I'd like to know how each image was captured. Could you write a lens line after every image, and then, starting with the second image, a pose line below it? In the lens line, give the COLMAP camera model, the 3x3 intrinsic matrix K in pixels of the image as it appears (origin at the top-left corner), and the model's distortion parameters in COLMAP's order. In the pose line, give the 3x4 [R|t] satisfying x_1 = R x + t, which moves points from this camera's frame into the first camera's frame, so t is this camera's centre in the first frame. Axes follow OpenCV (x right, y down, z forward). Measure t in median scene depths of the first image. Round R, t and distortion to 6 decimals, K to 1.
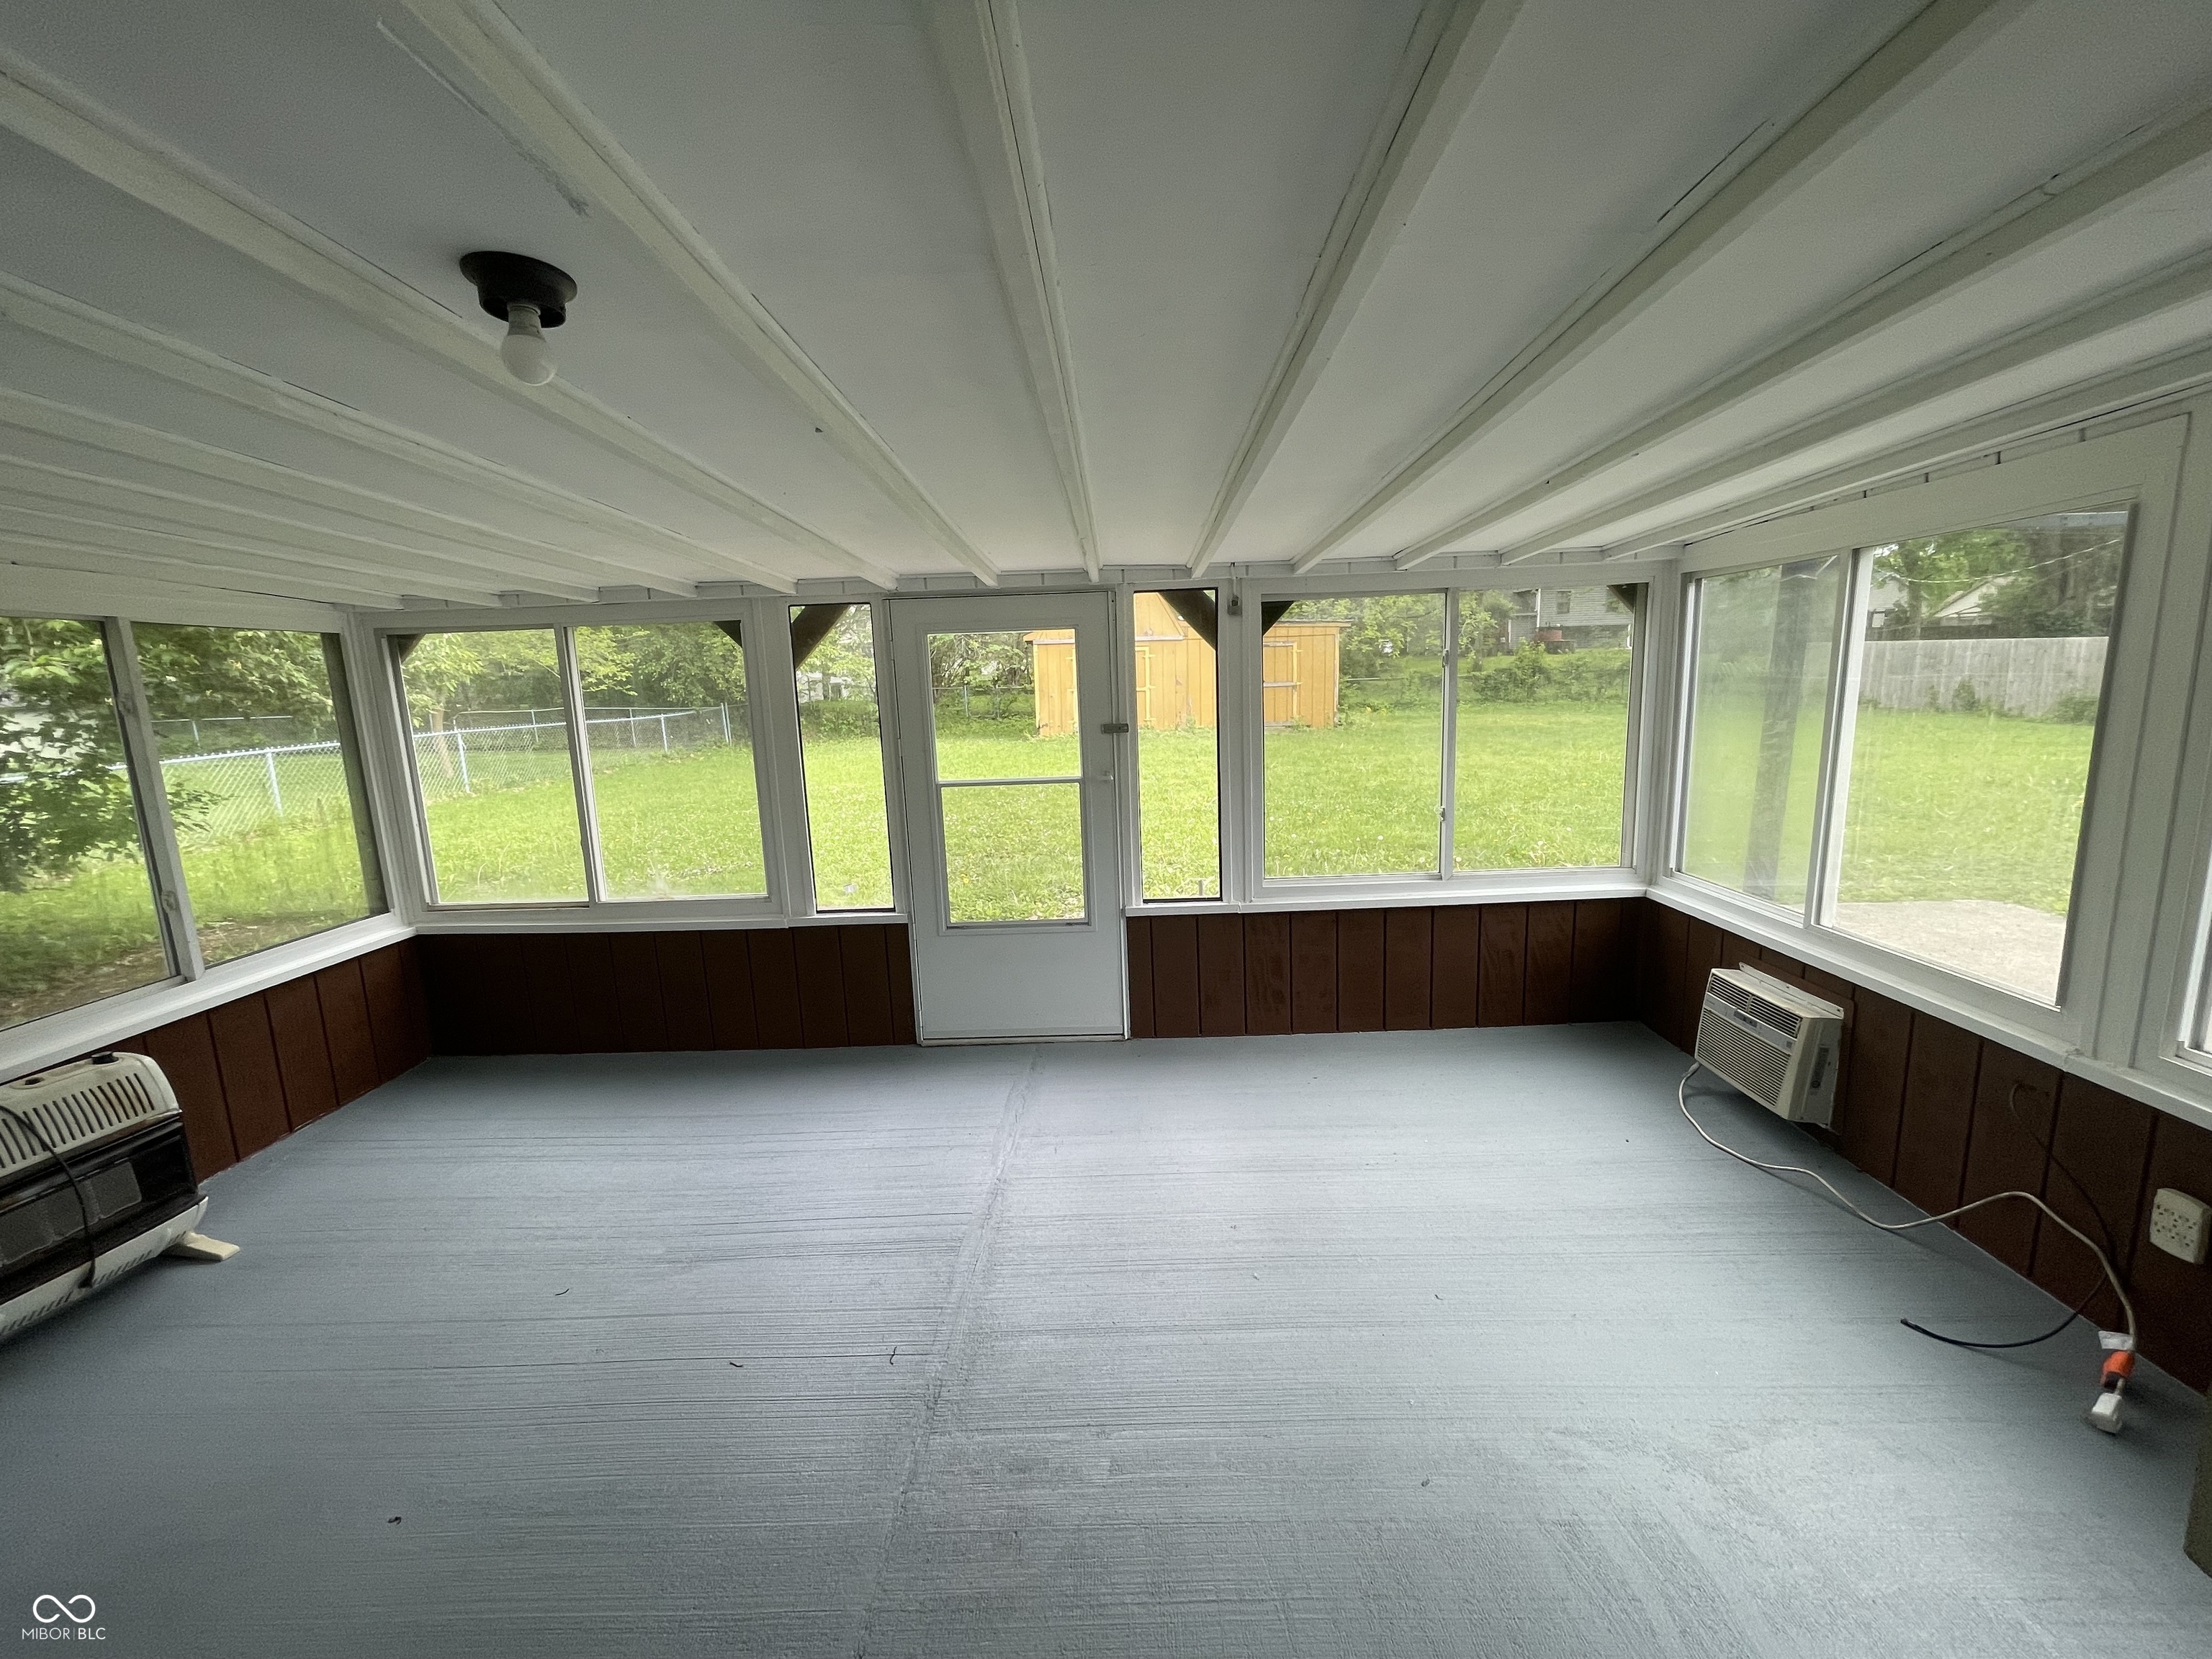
lens RADIAL K [[880.7, 0, 1106.0], [0, 880.7, 838.4], [0, 0, 1]] dist [-0.009175, 0.000444]
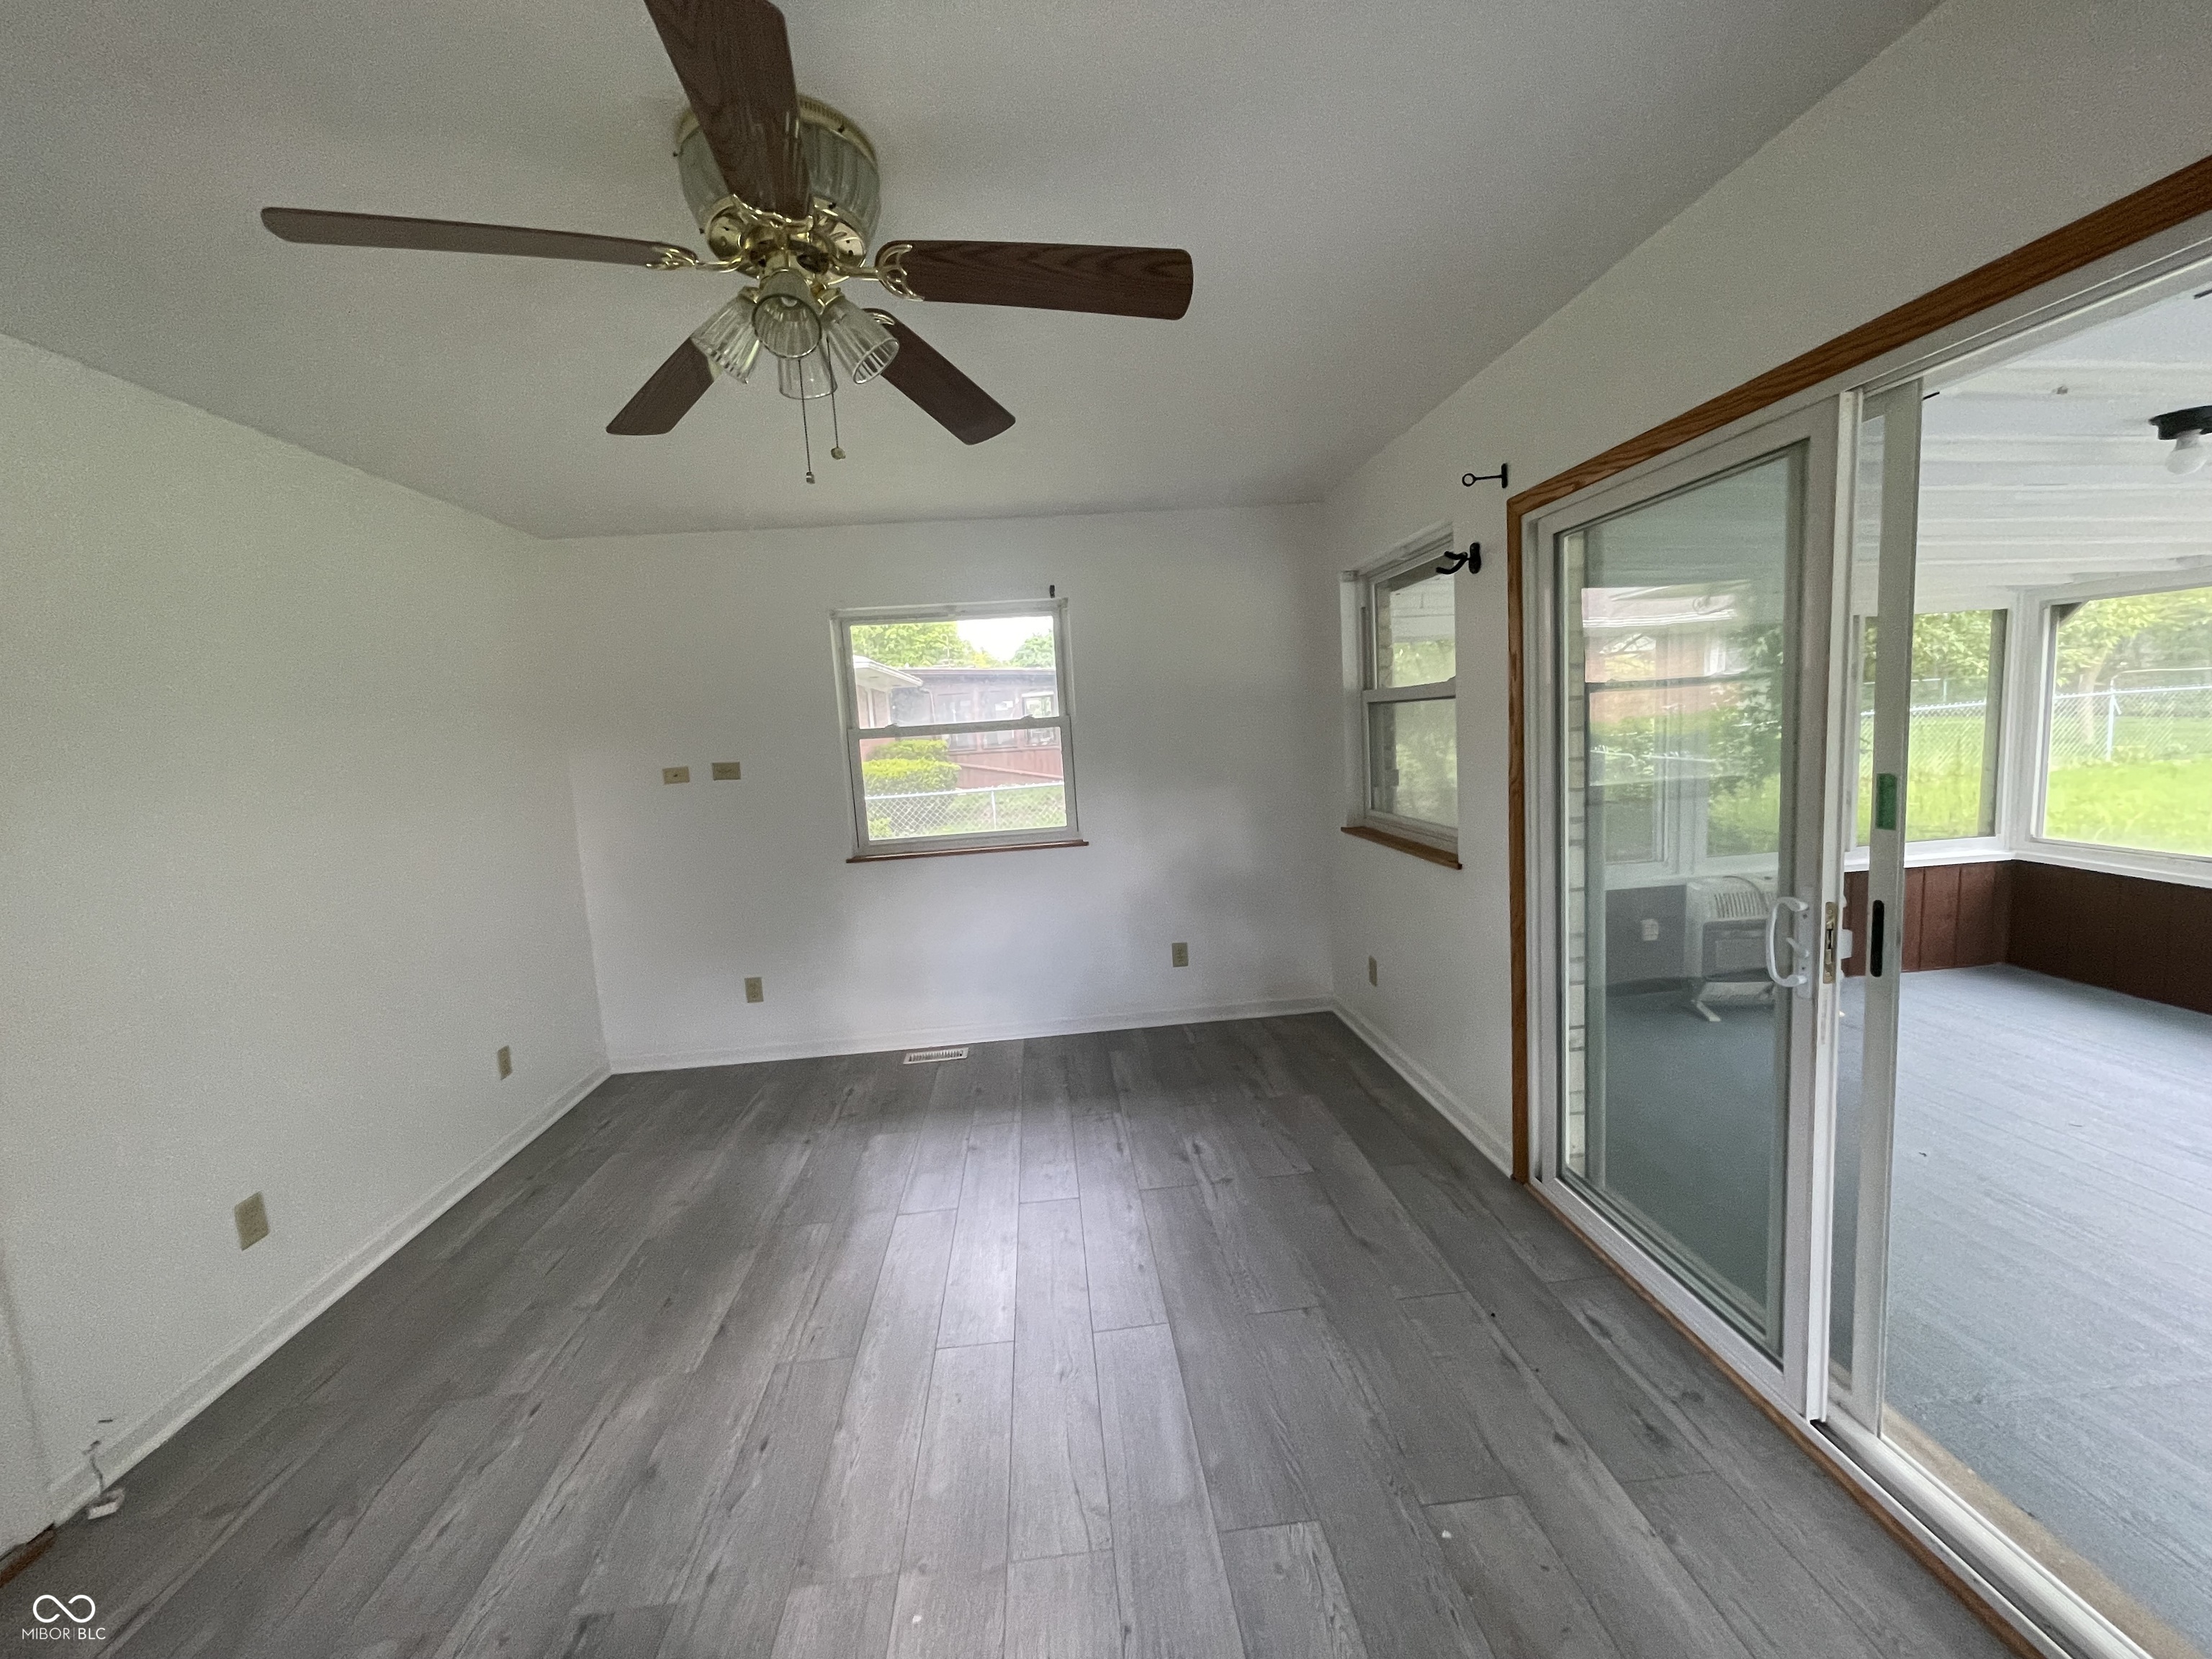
lens RADIAL K [[880.7, 0, 1108.6], [0, 880.7, 831.4], [0, 0, 1]] dist [-0.009175, 0.000444]
pose [[0.084444, 0.145793, -0.985705, 0.270710], [-0.114924, 0.984061, 0.135704, 0.054387], [0.989779, 0.101821, 0.099853, -0.340573]]
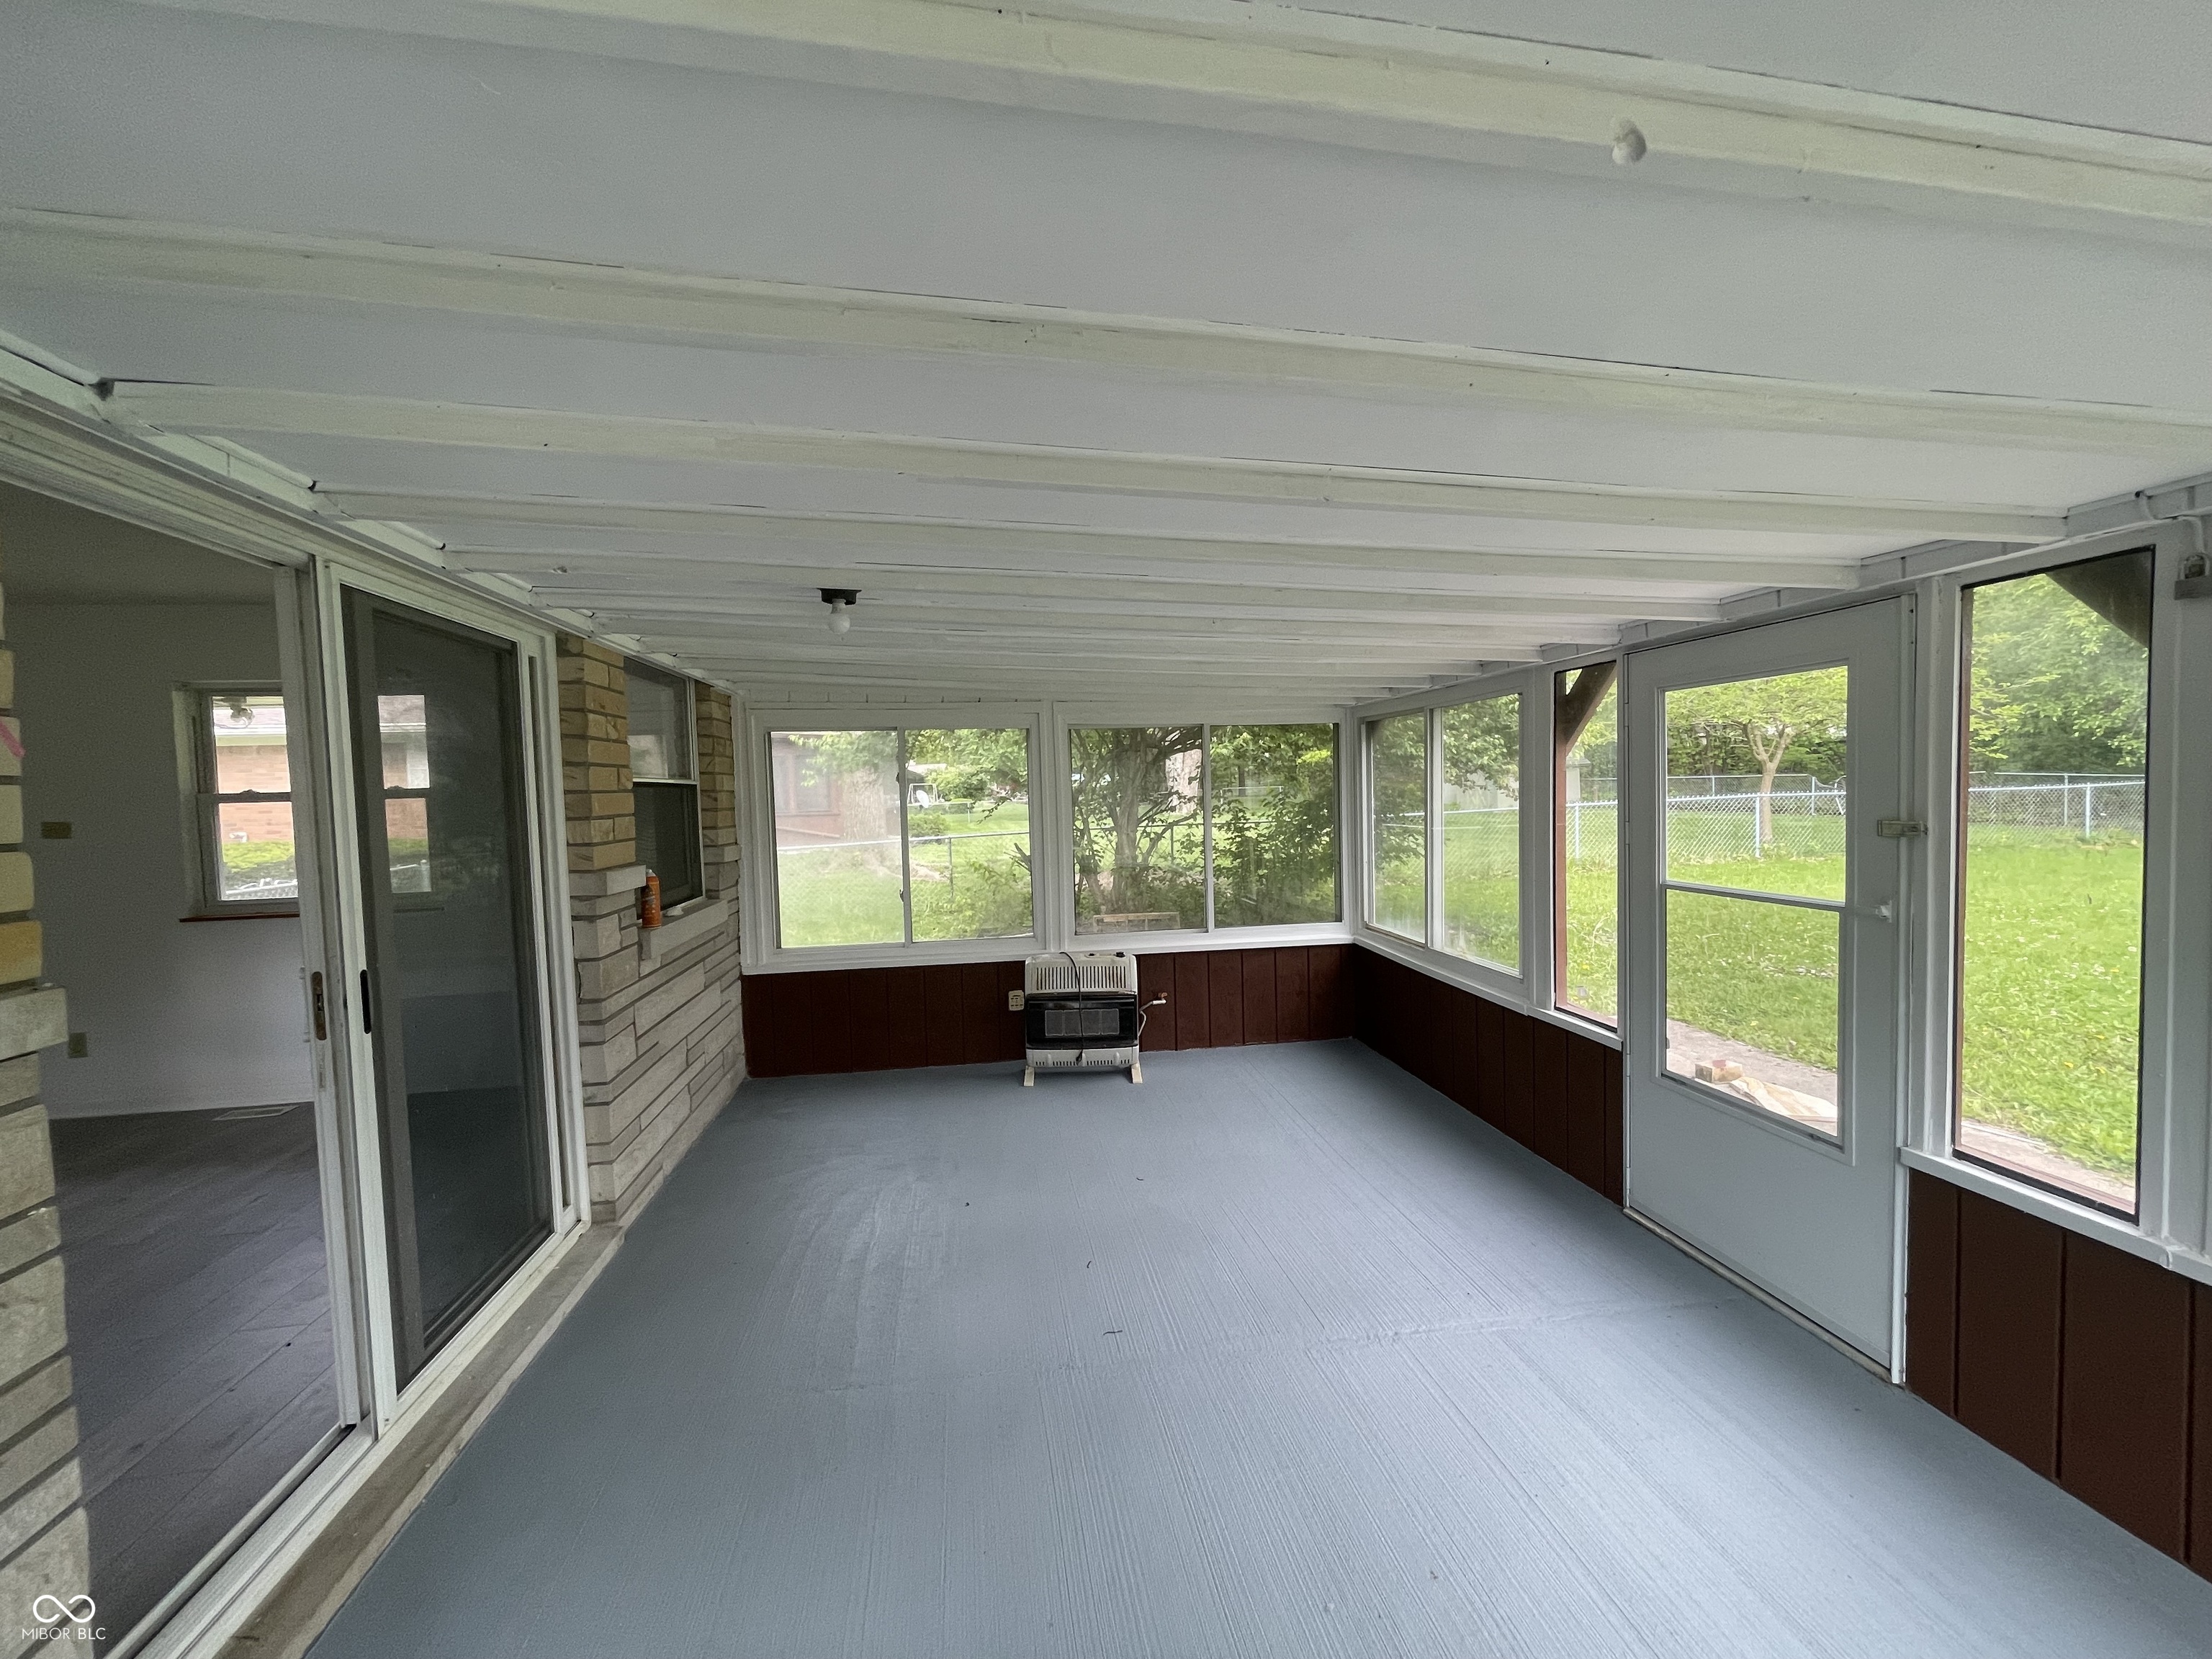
lens RADIAL K [[880.7, 0, 1102.2], [0, 880.7, 837.1], [0, 0, 1]] dist [-0.009175, 0.000444]
pose [[0.161314, 0.083227, -0.983387, 0.459491], [-0.152015, 0.986642, 0.058566, -0.069548], [0.975125, 0.140042, 0.171811, 0.372533]]
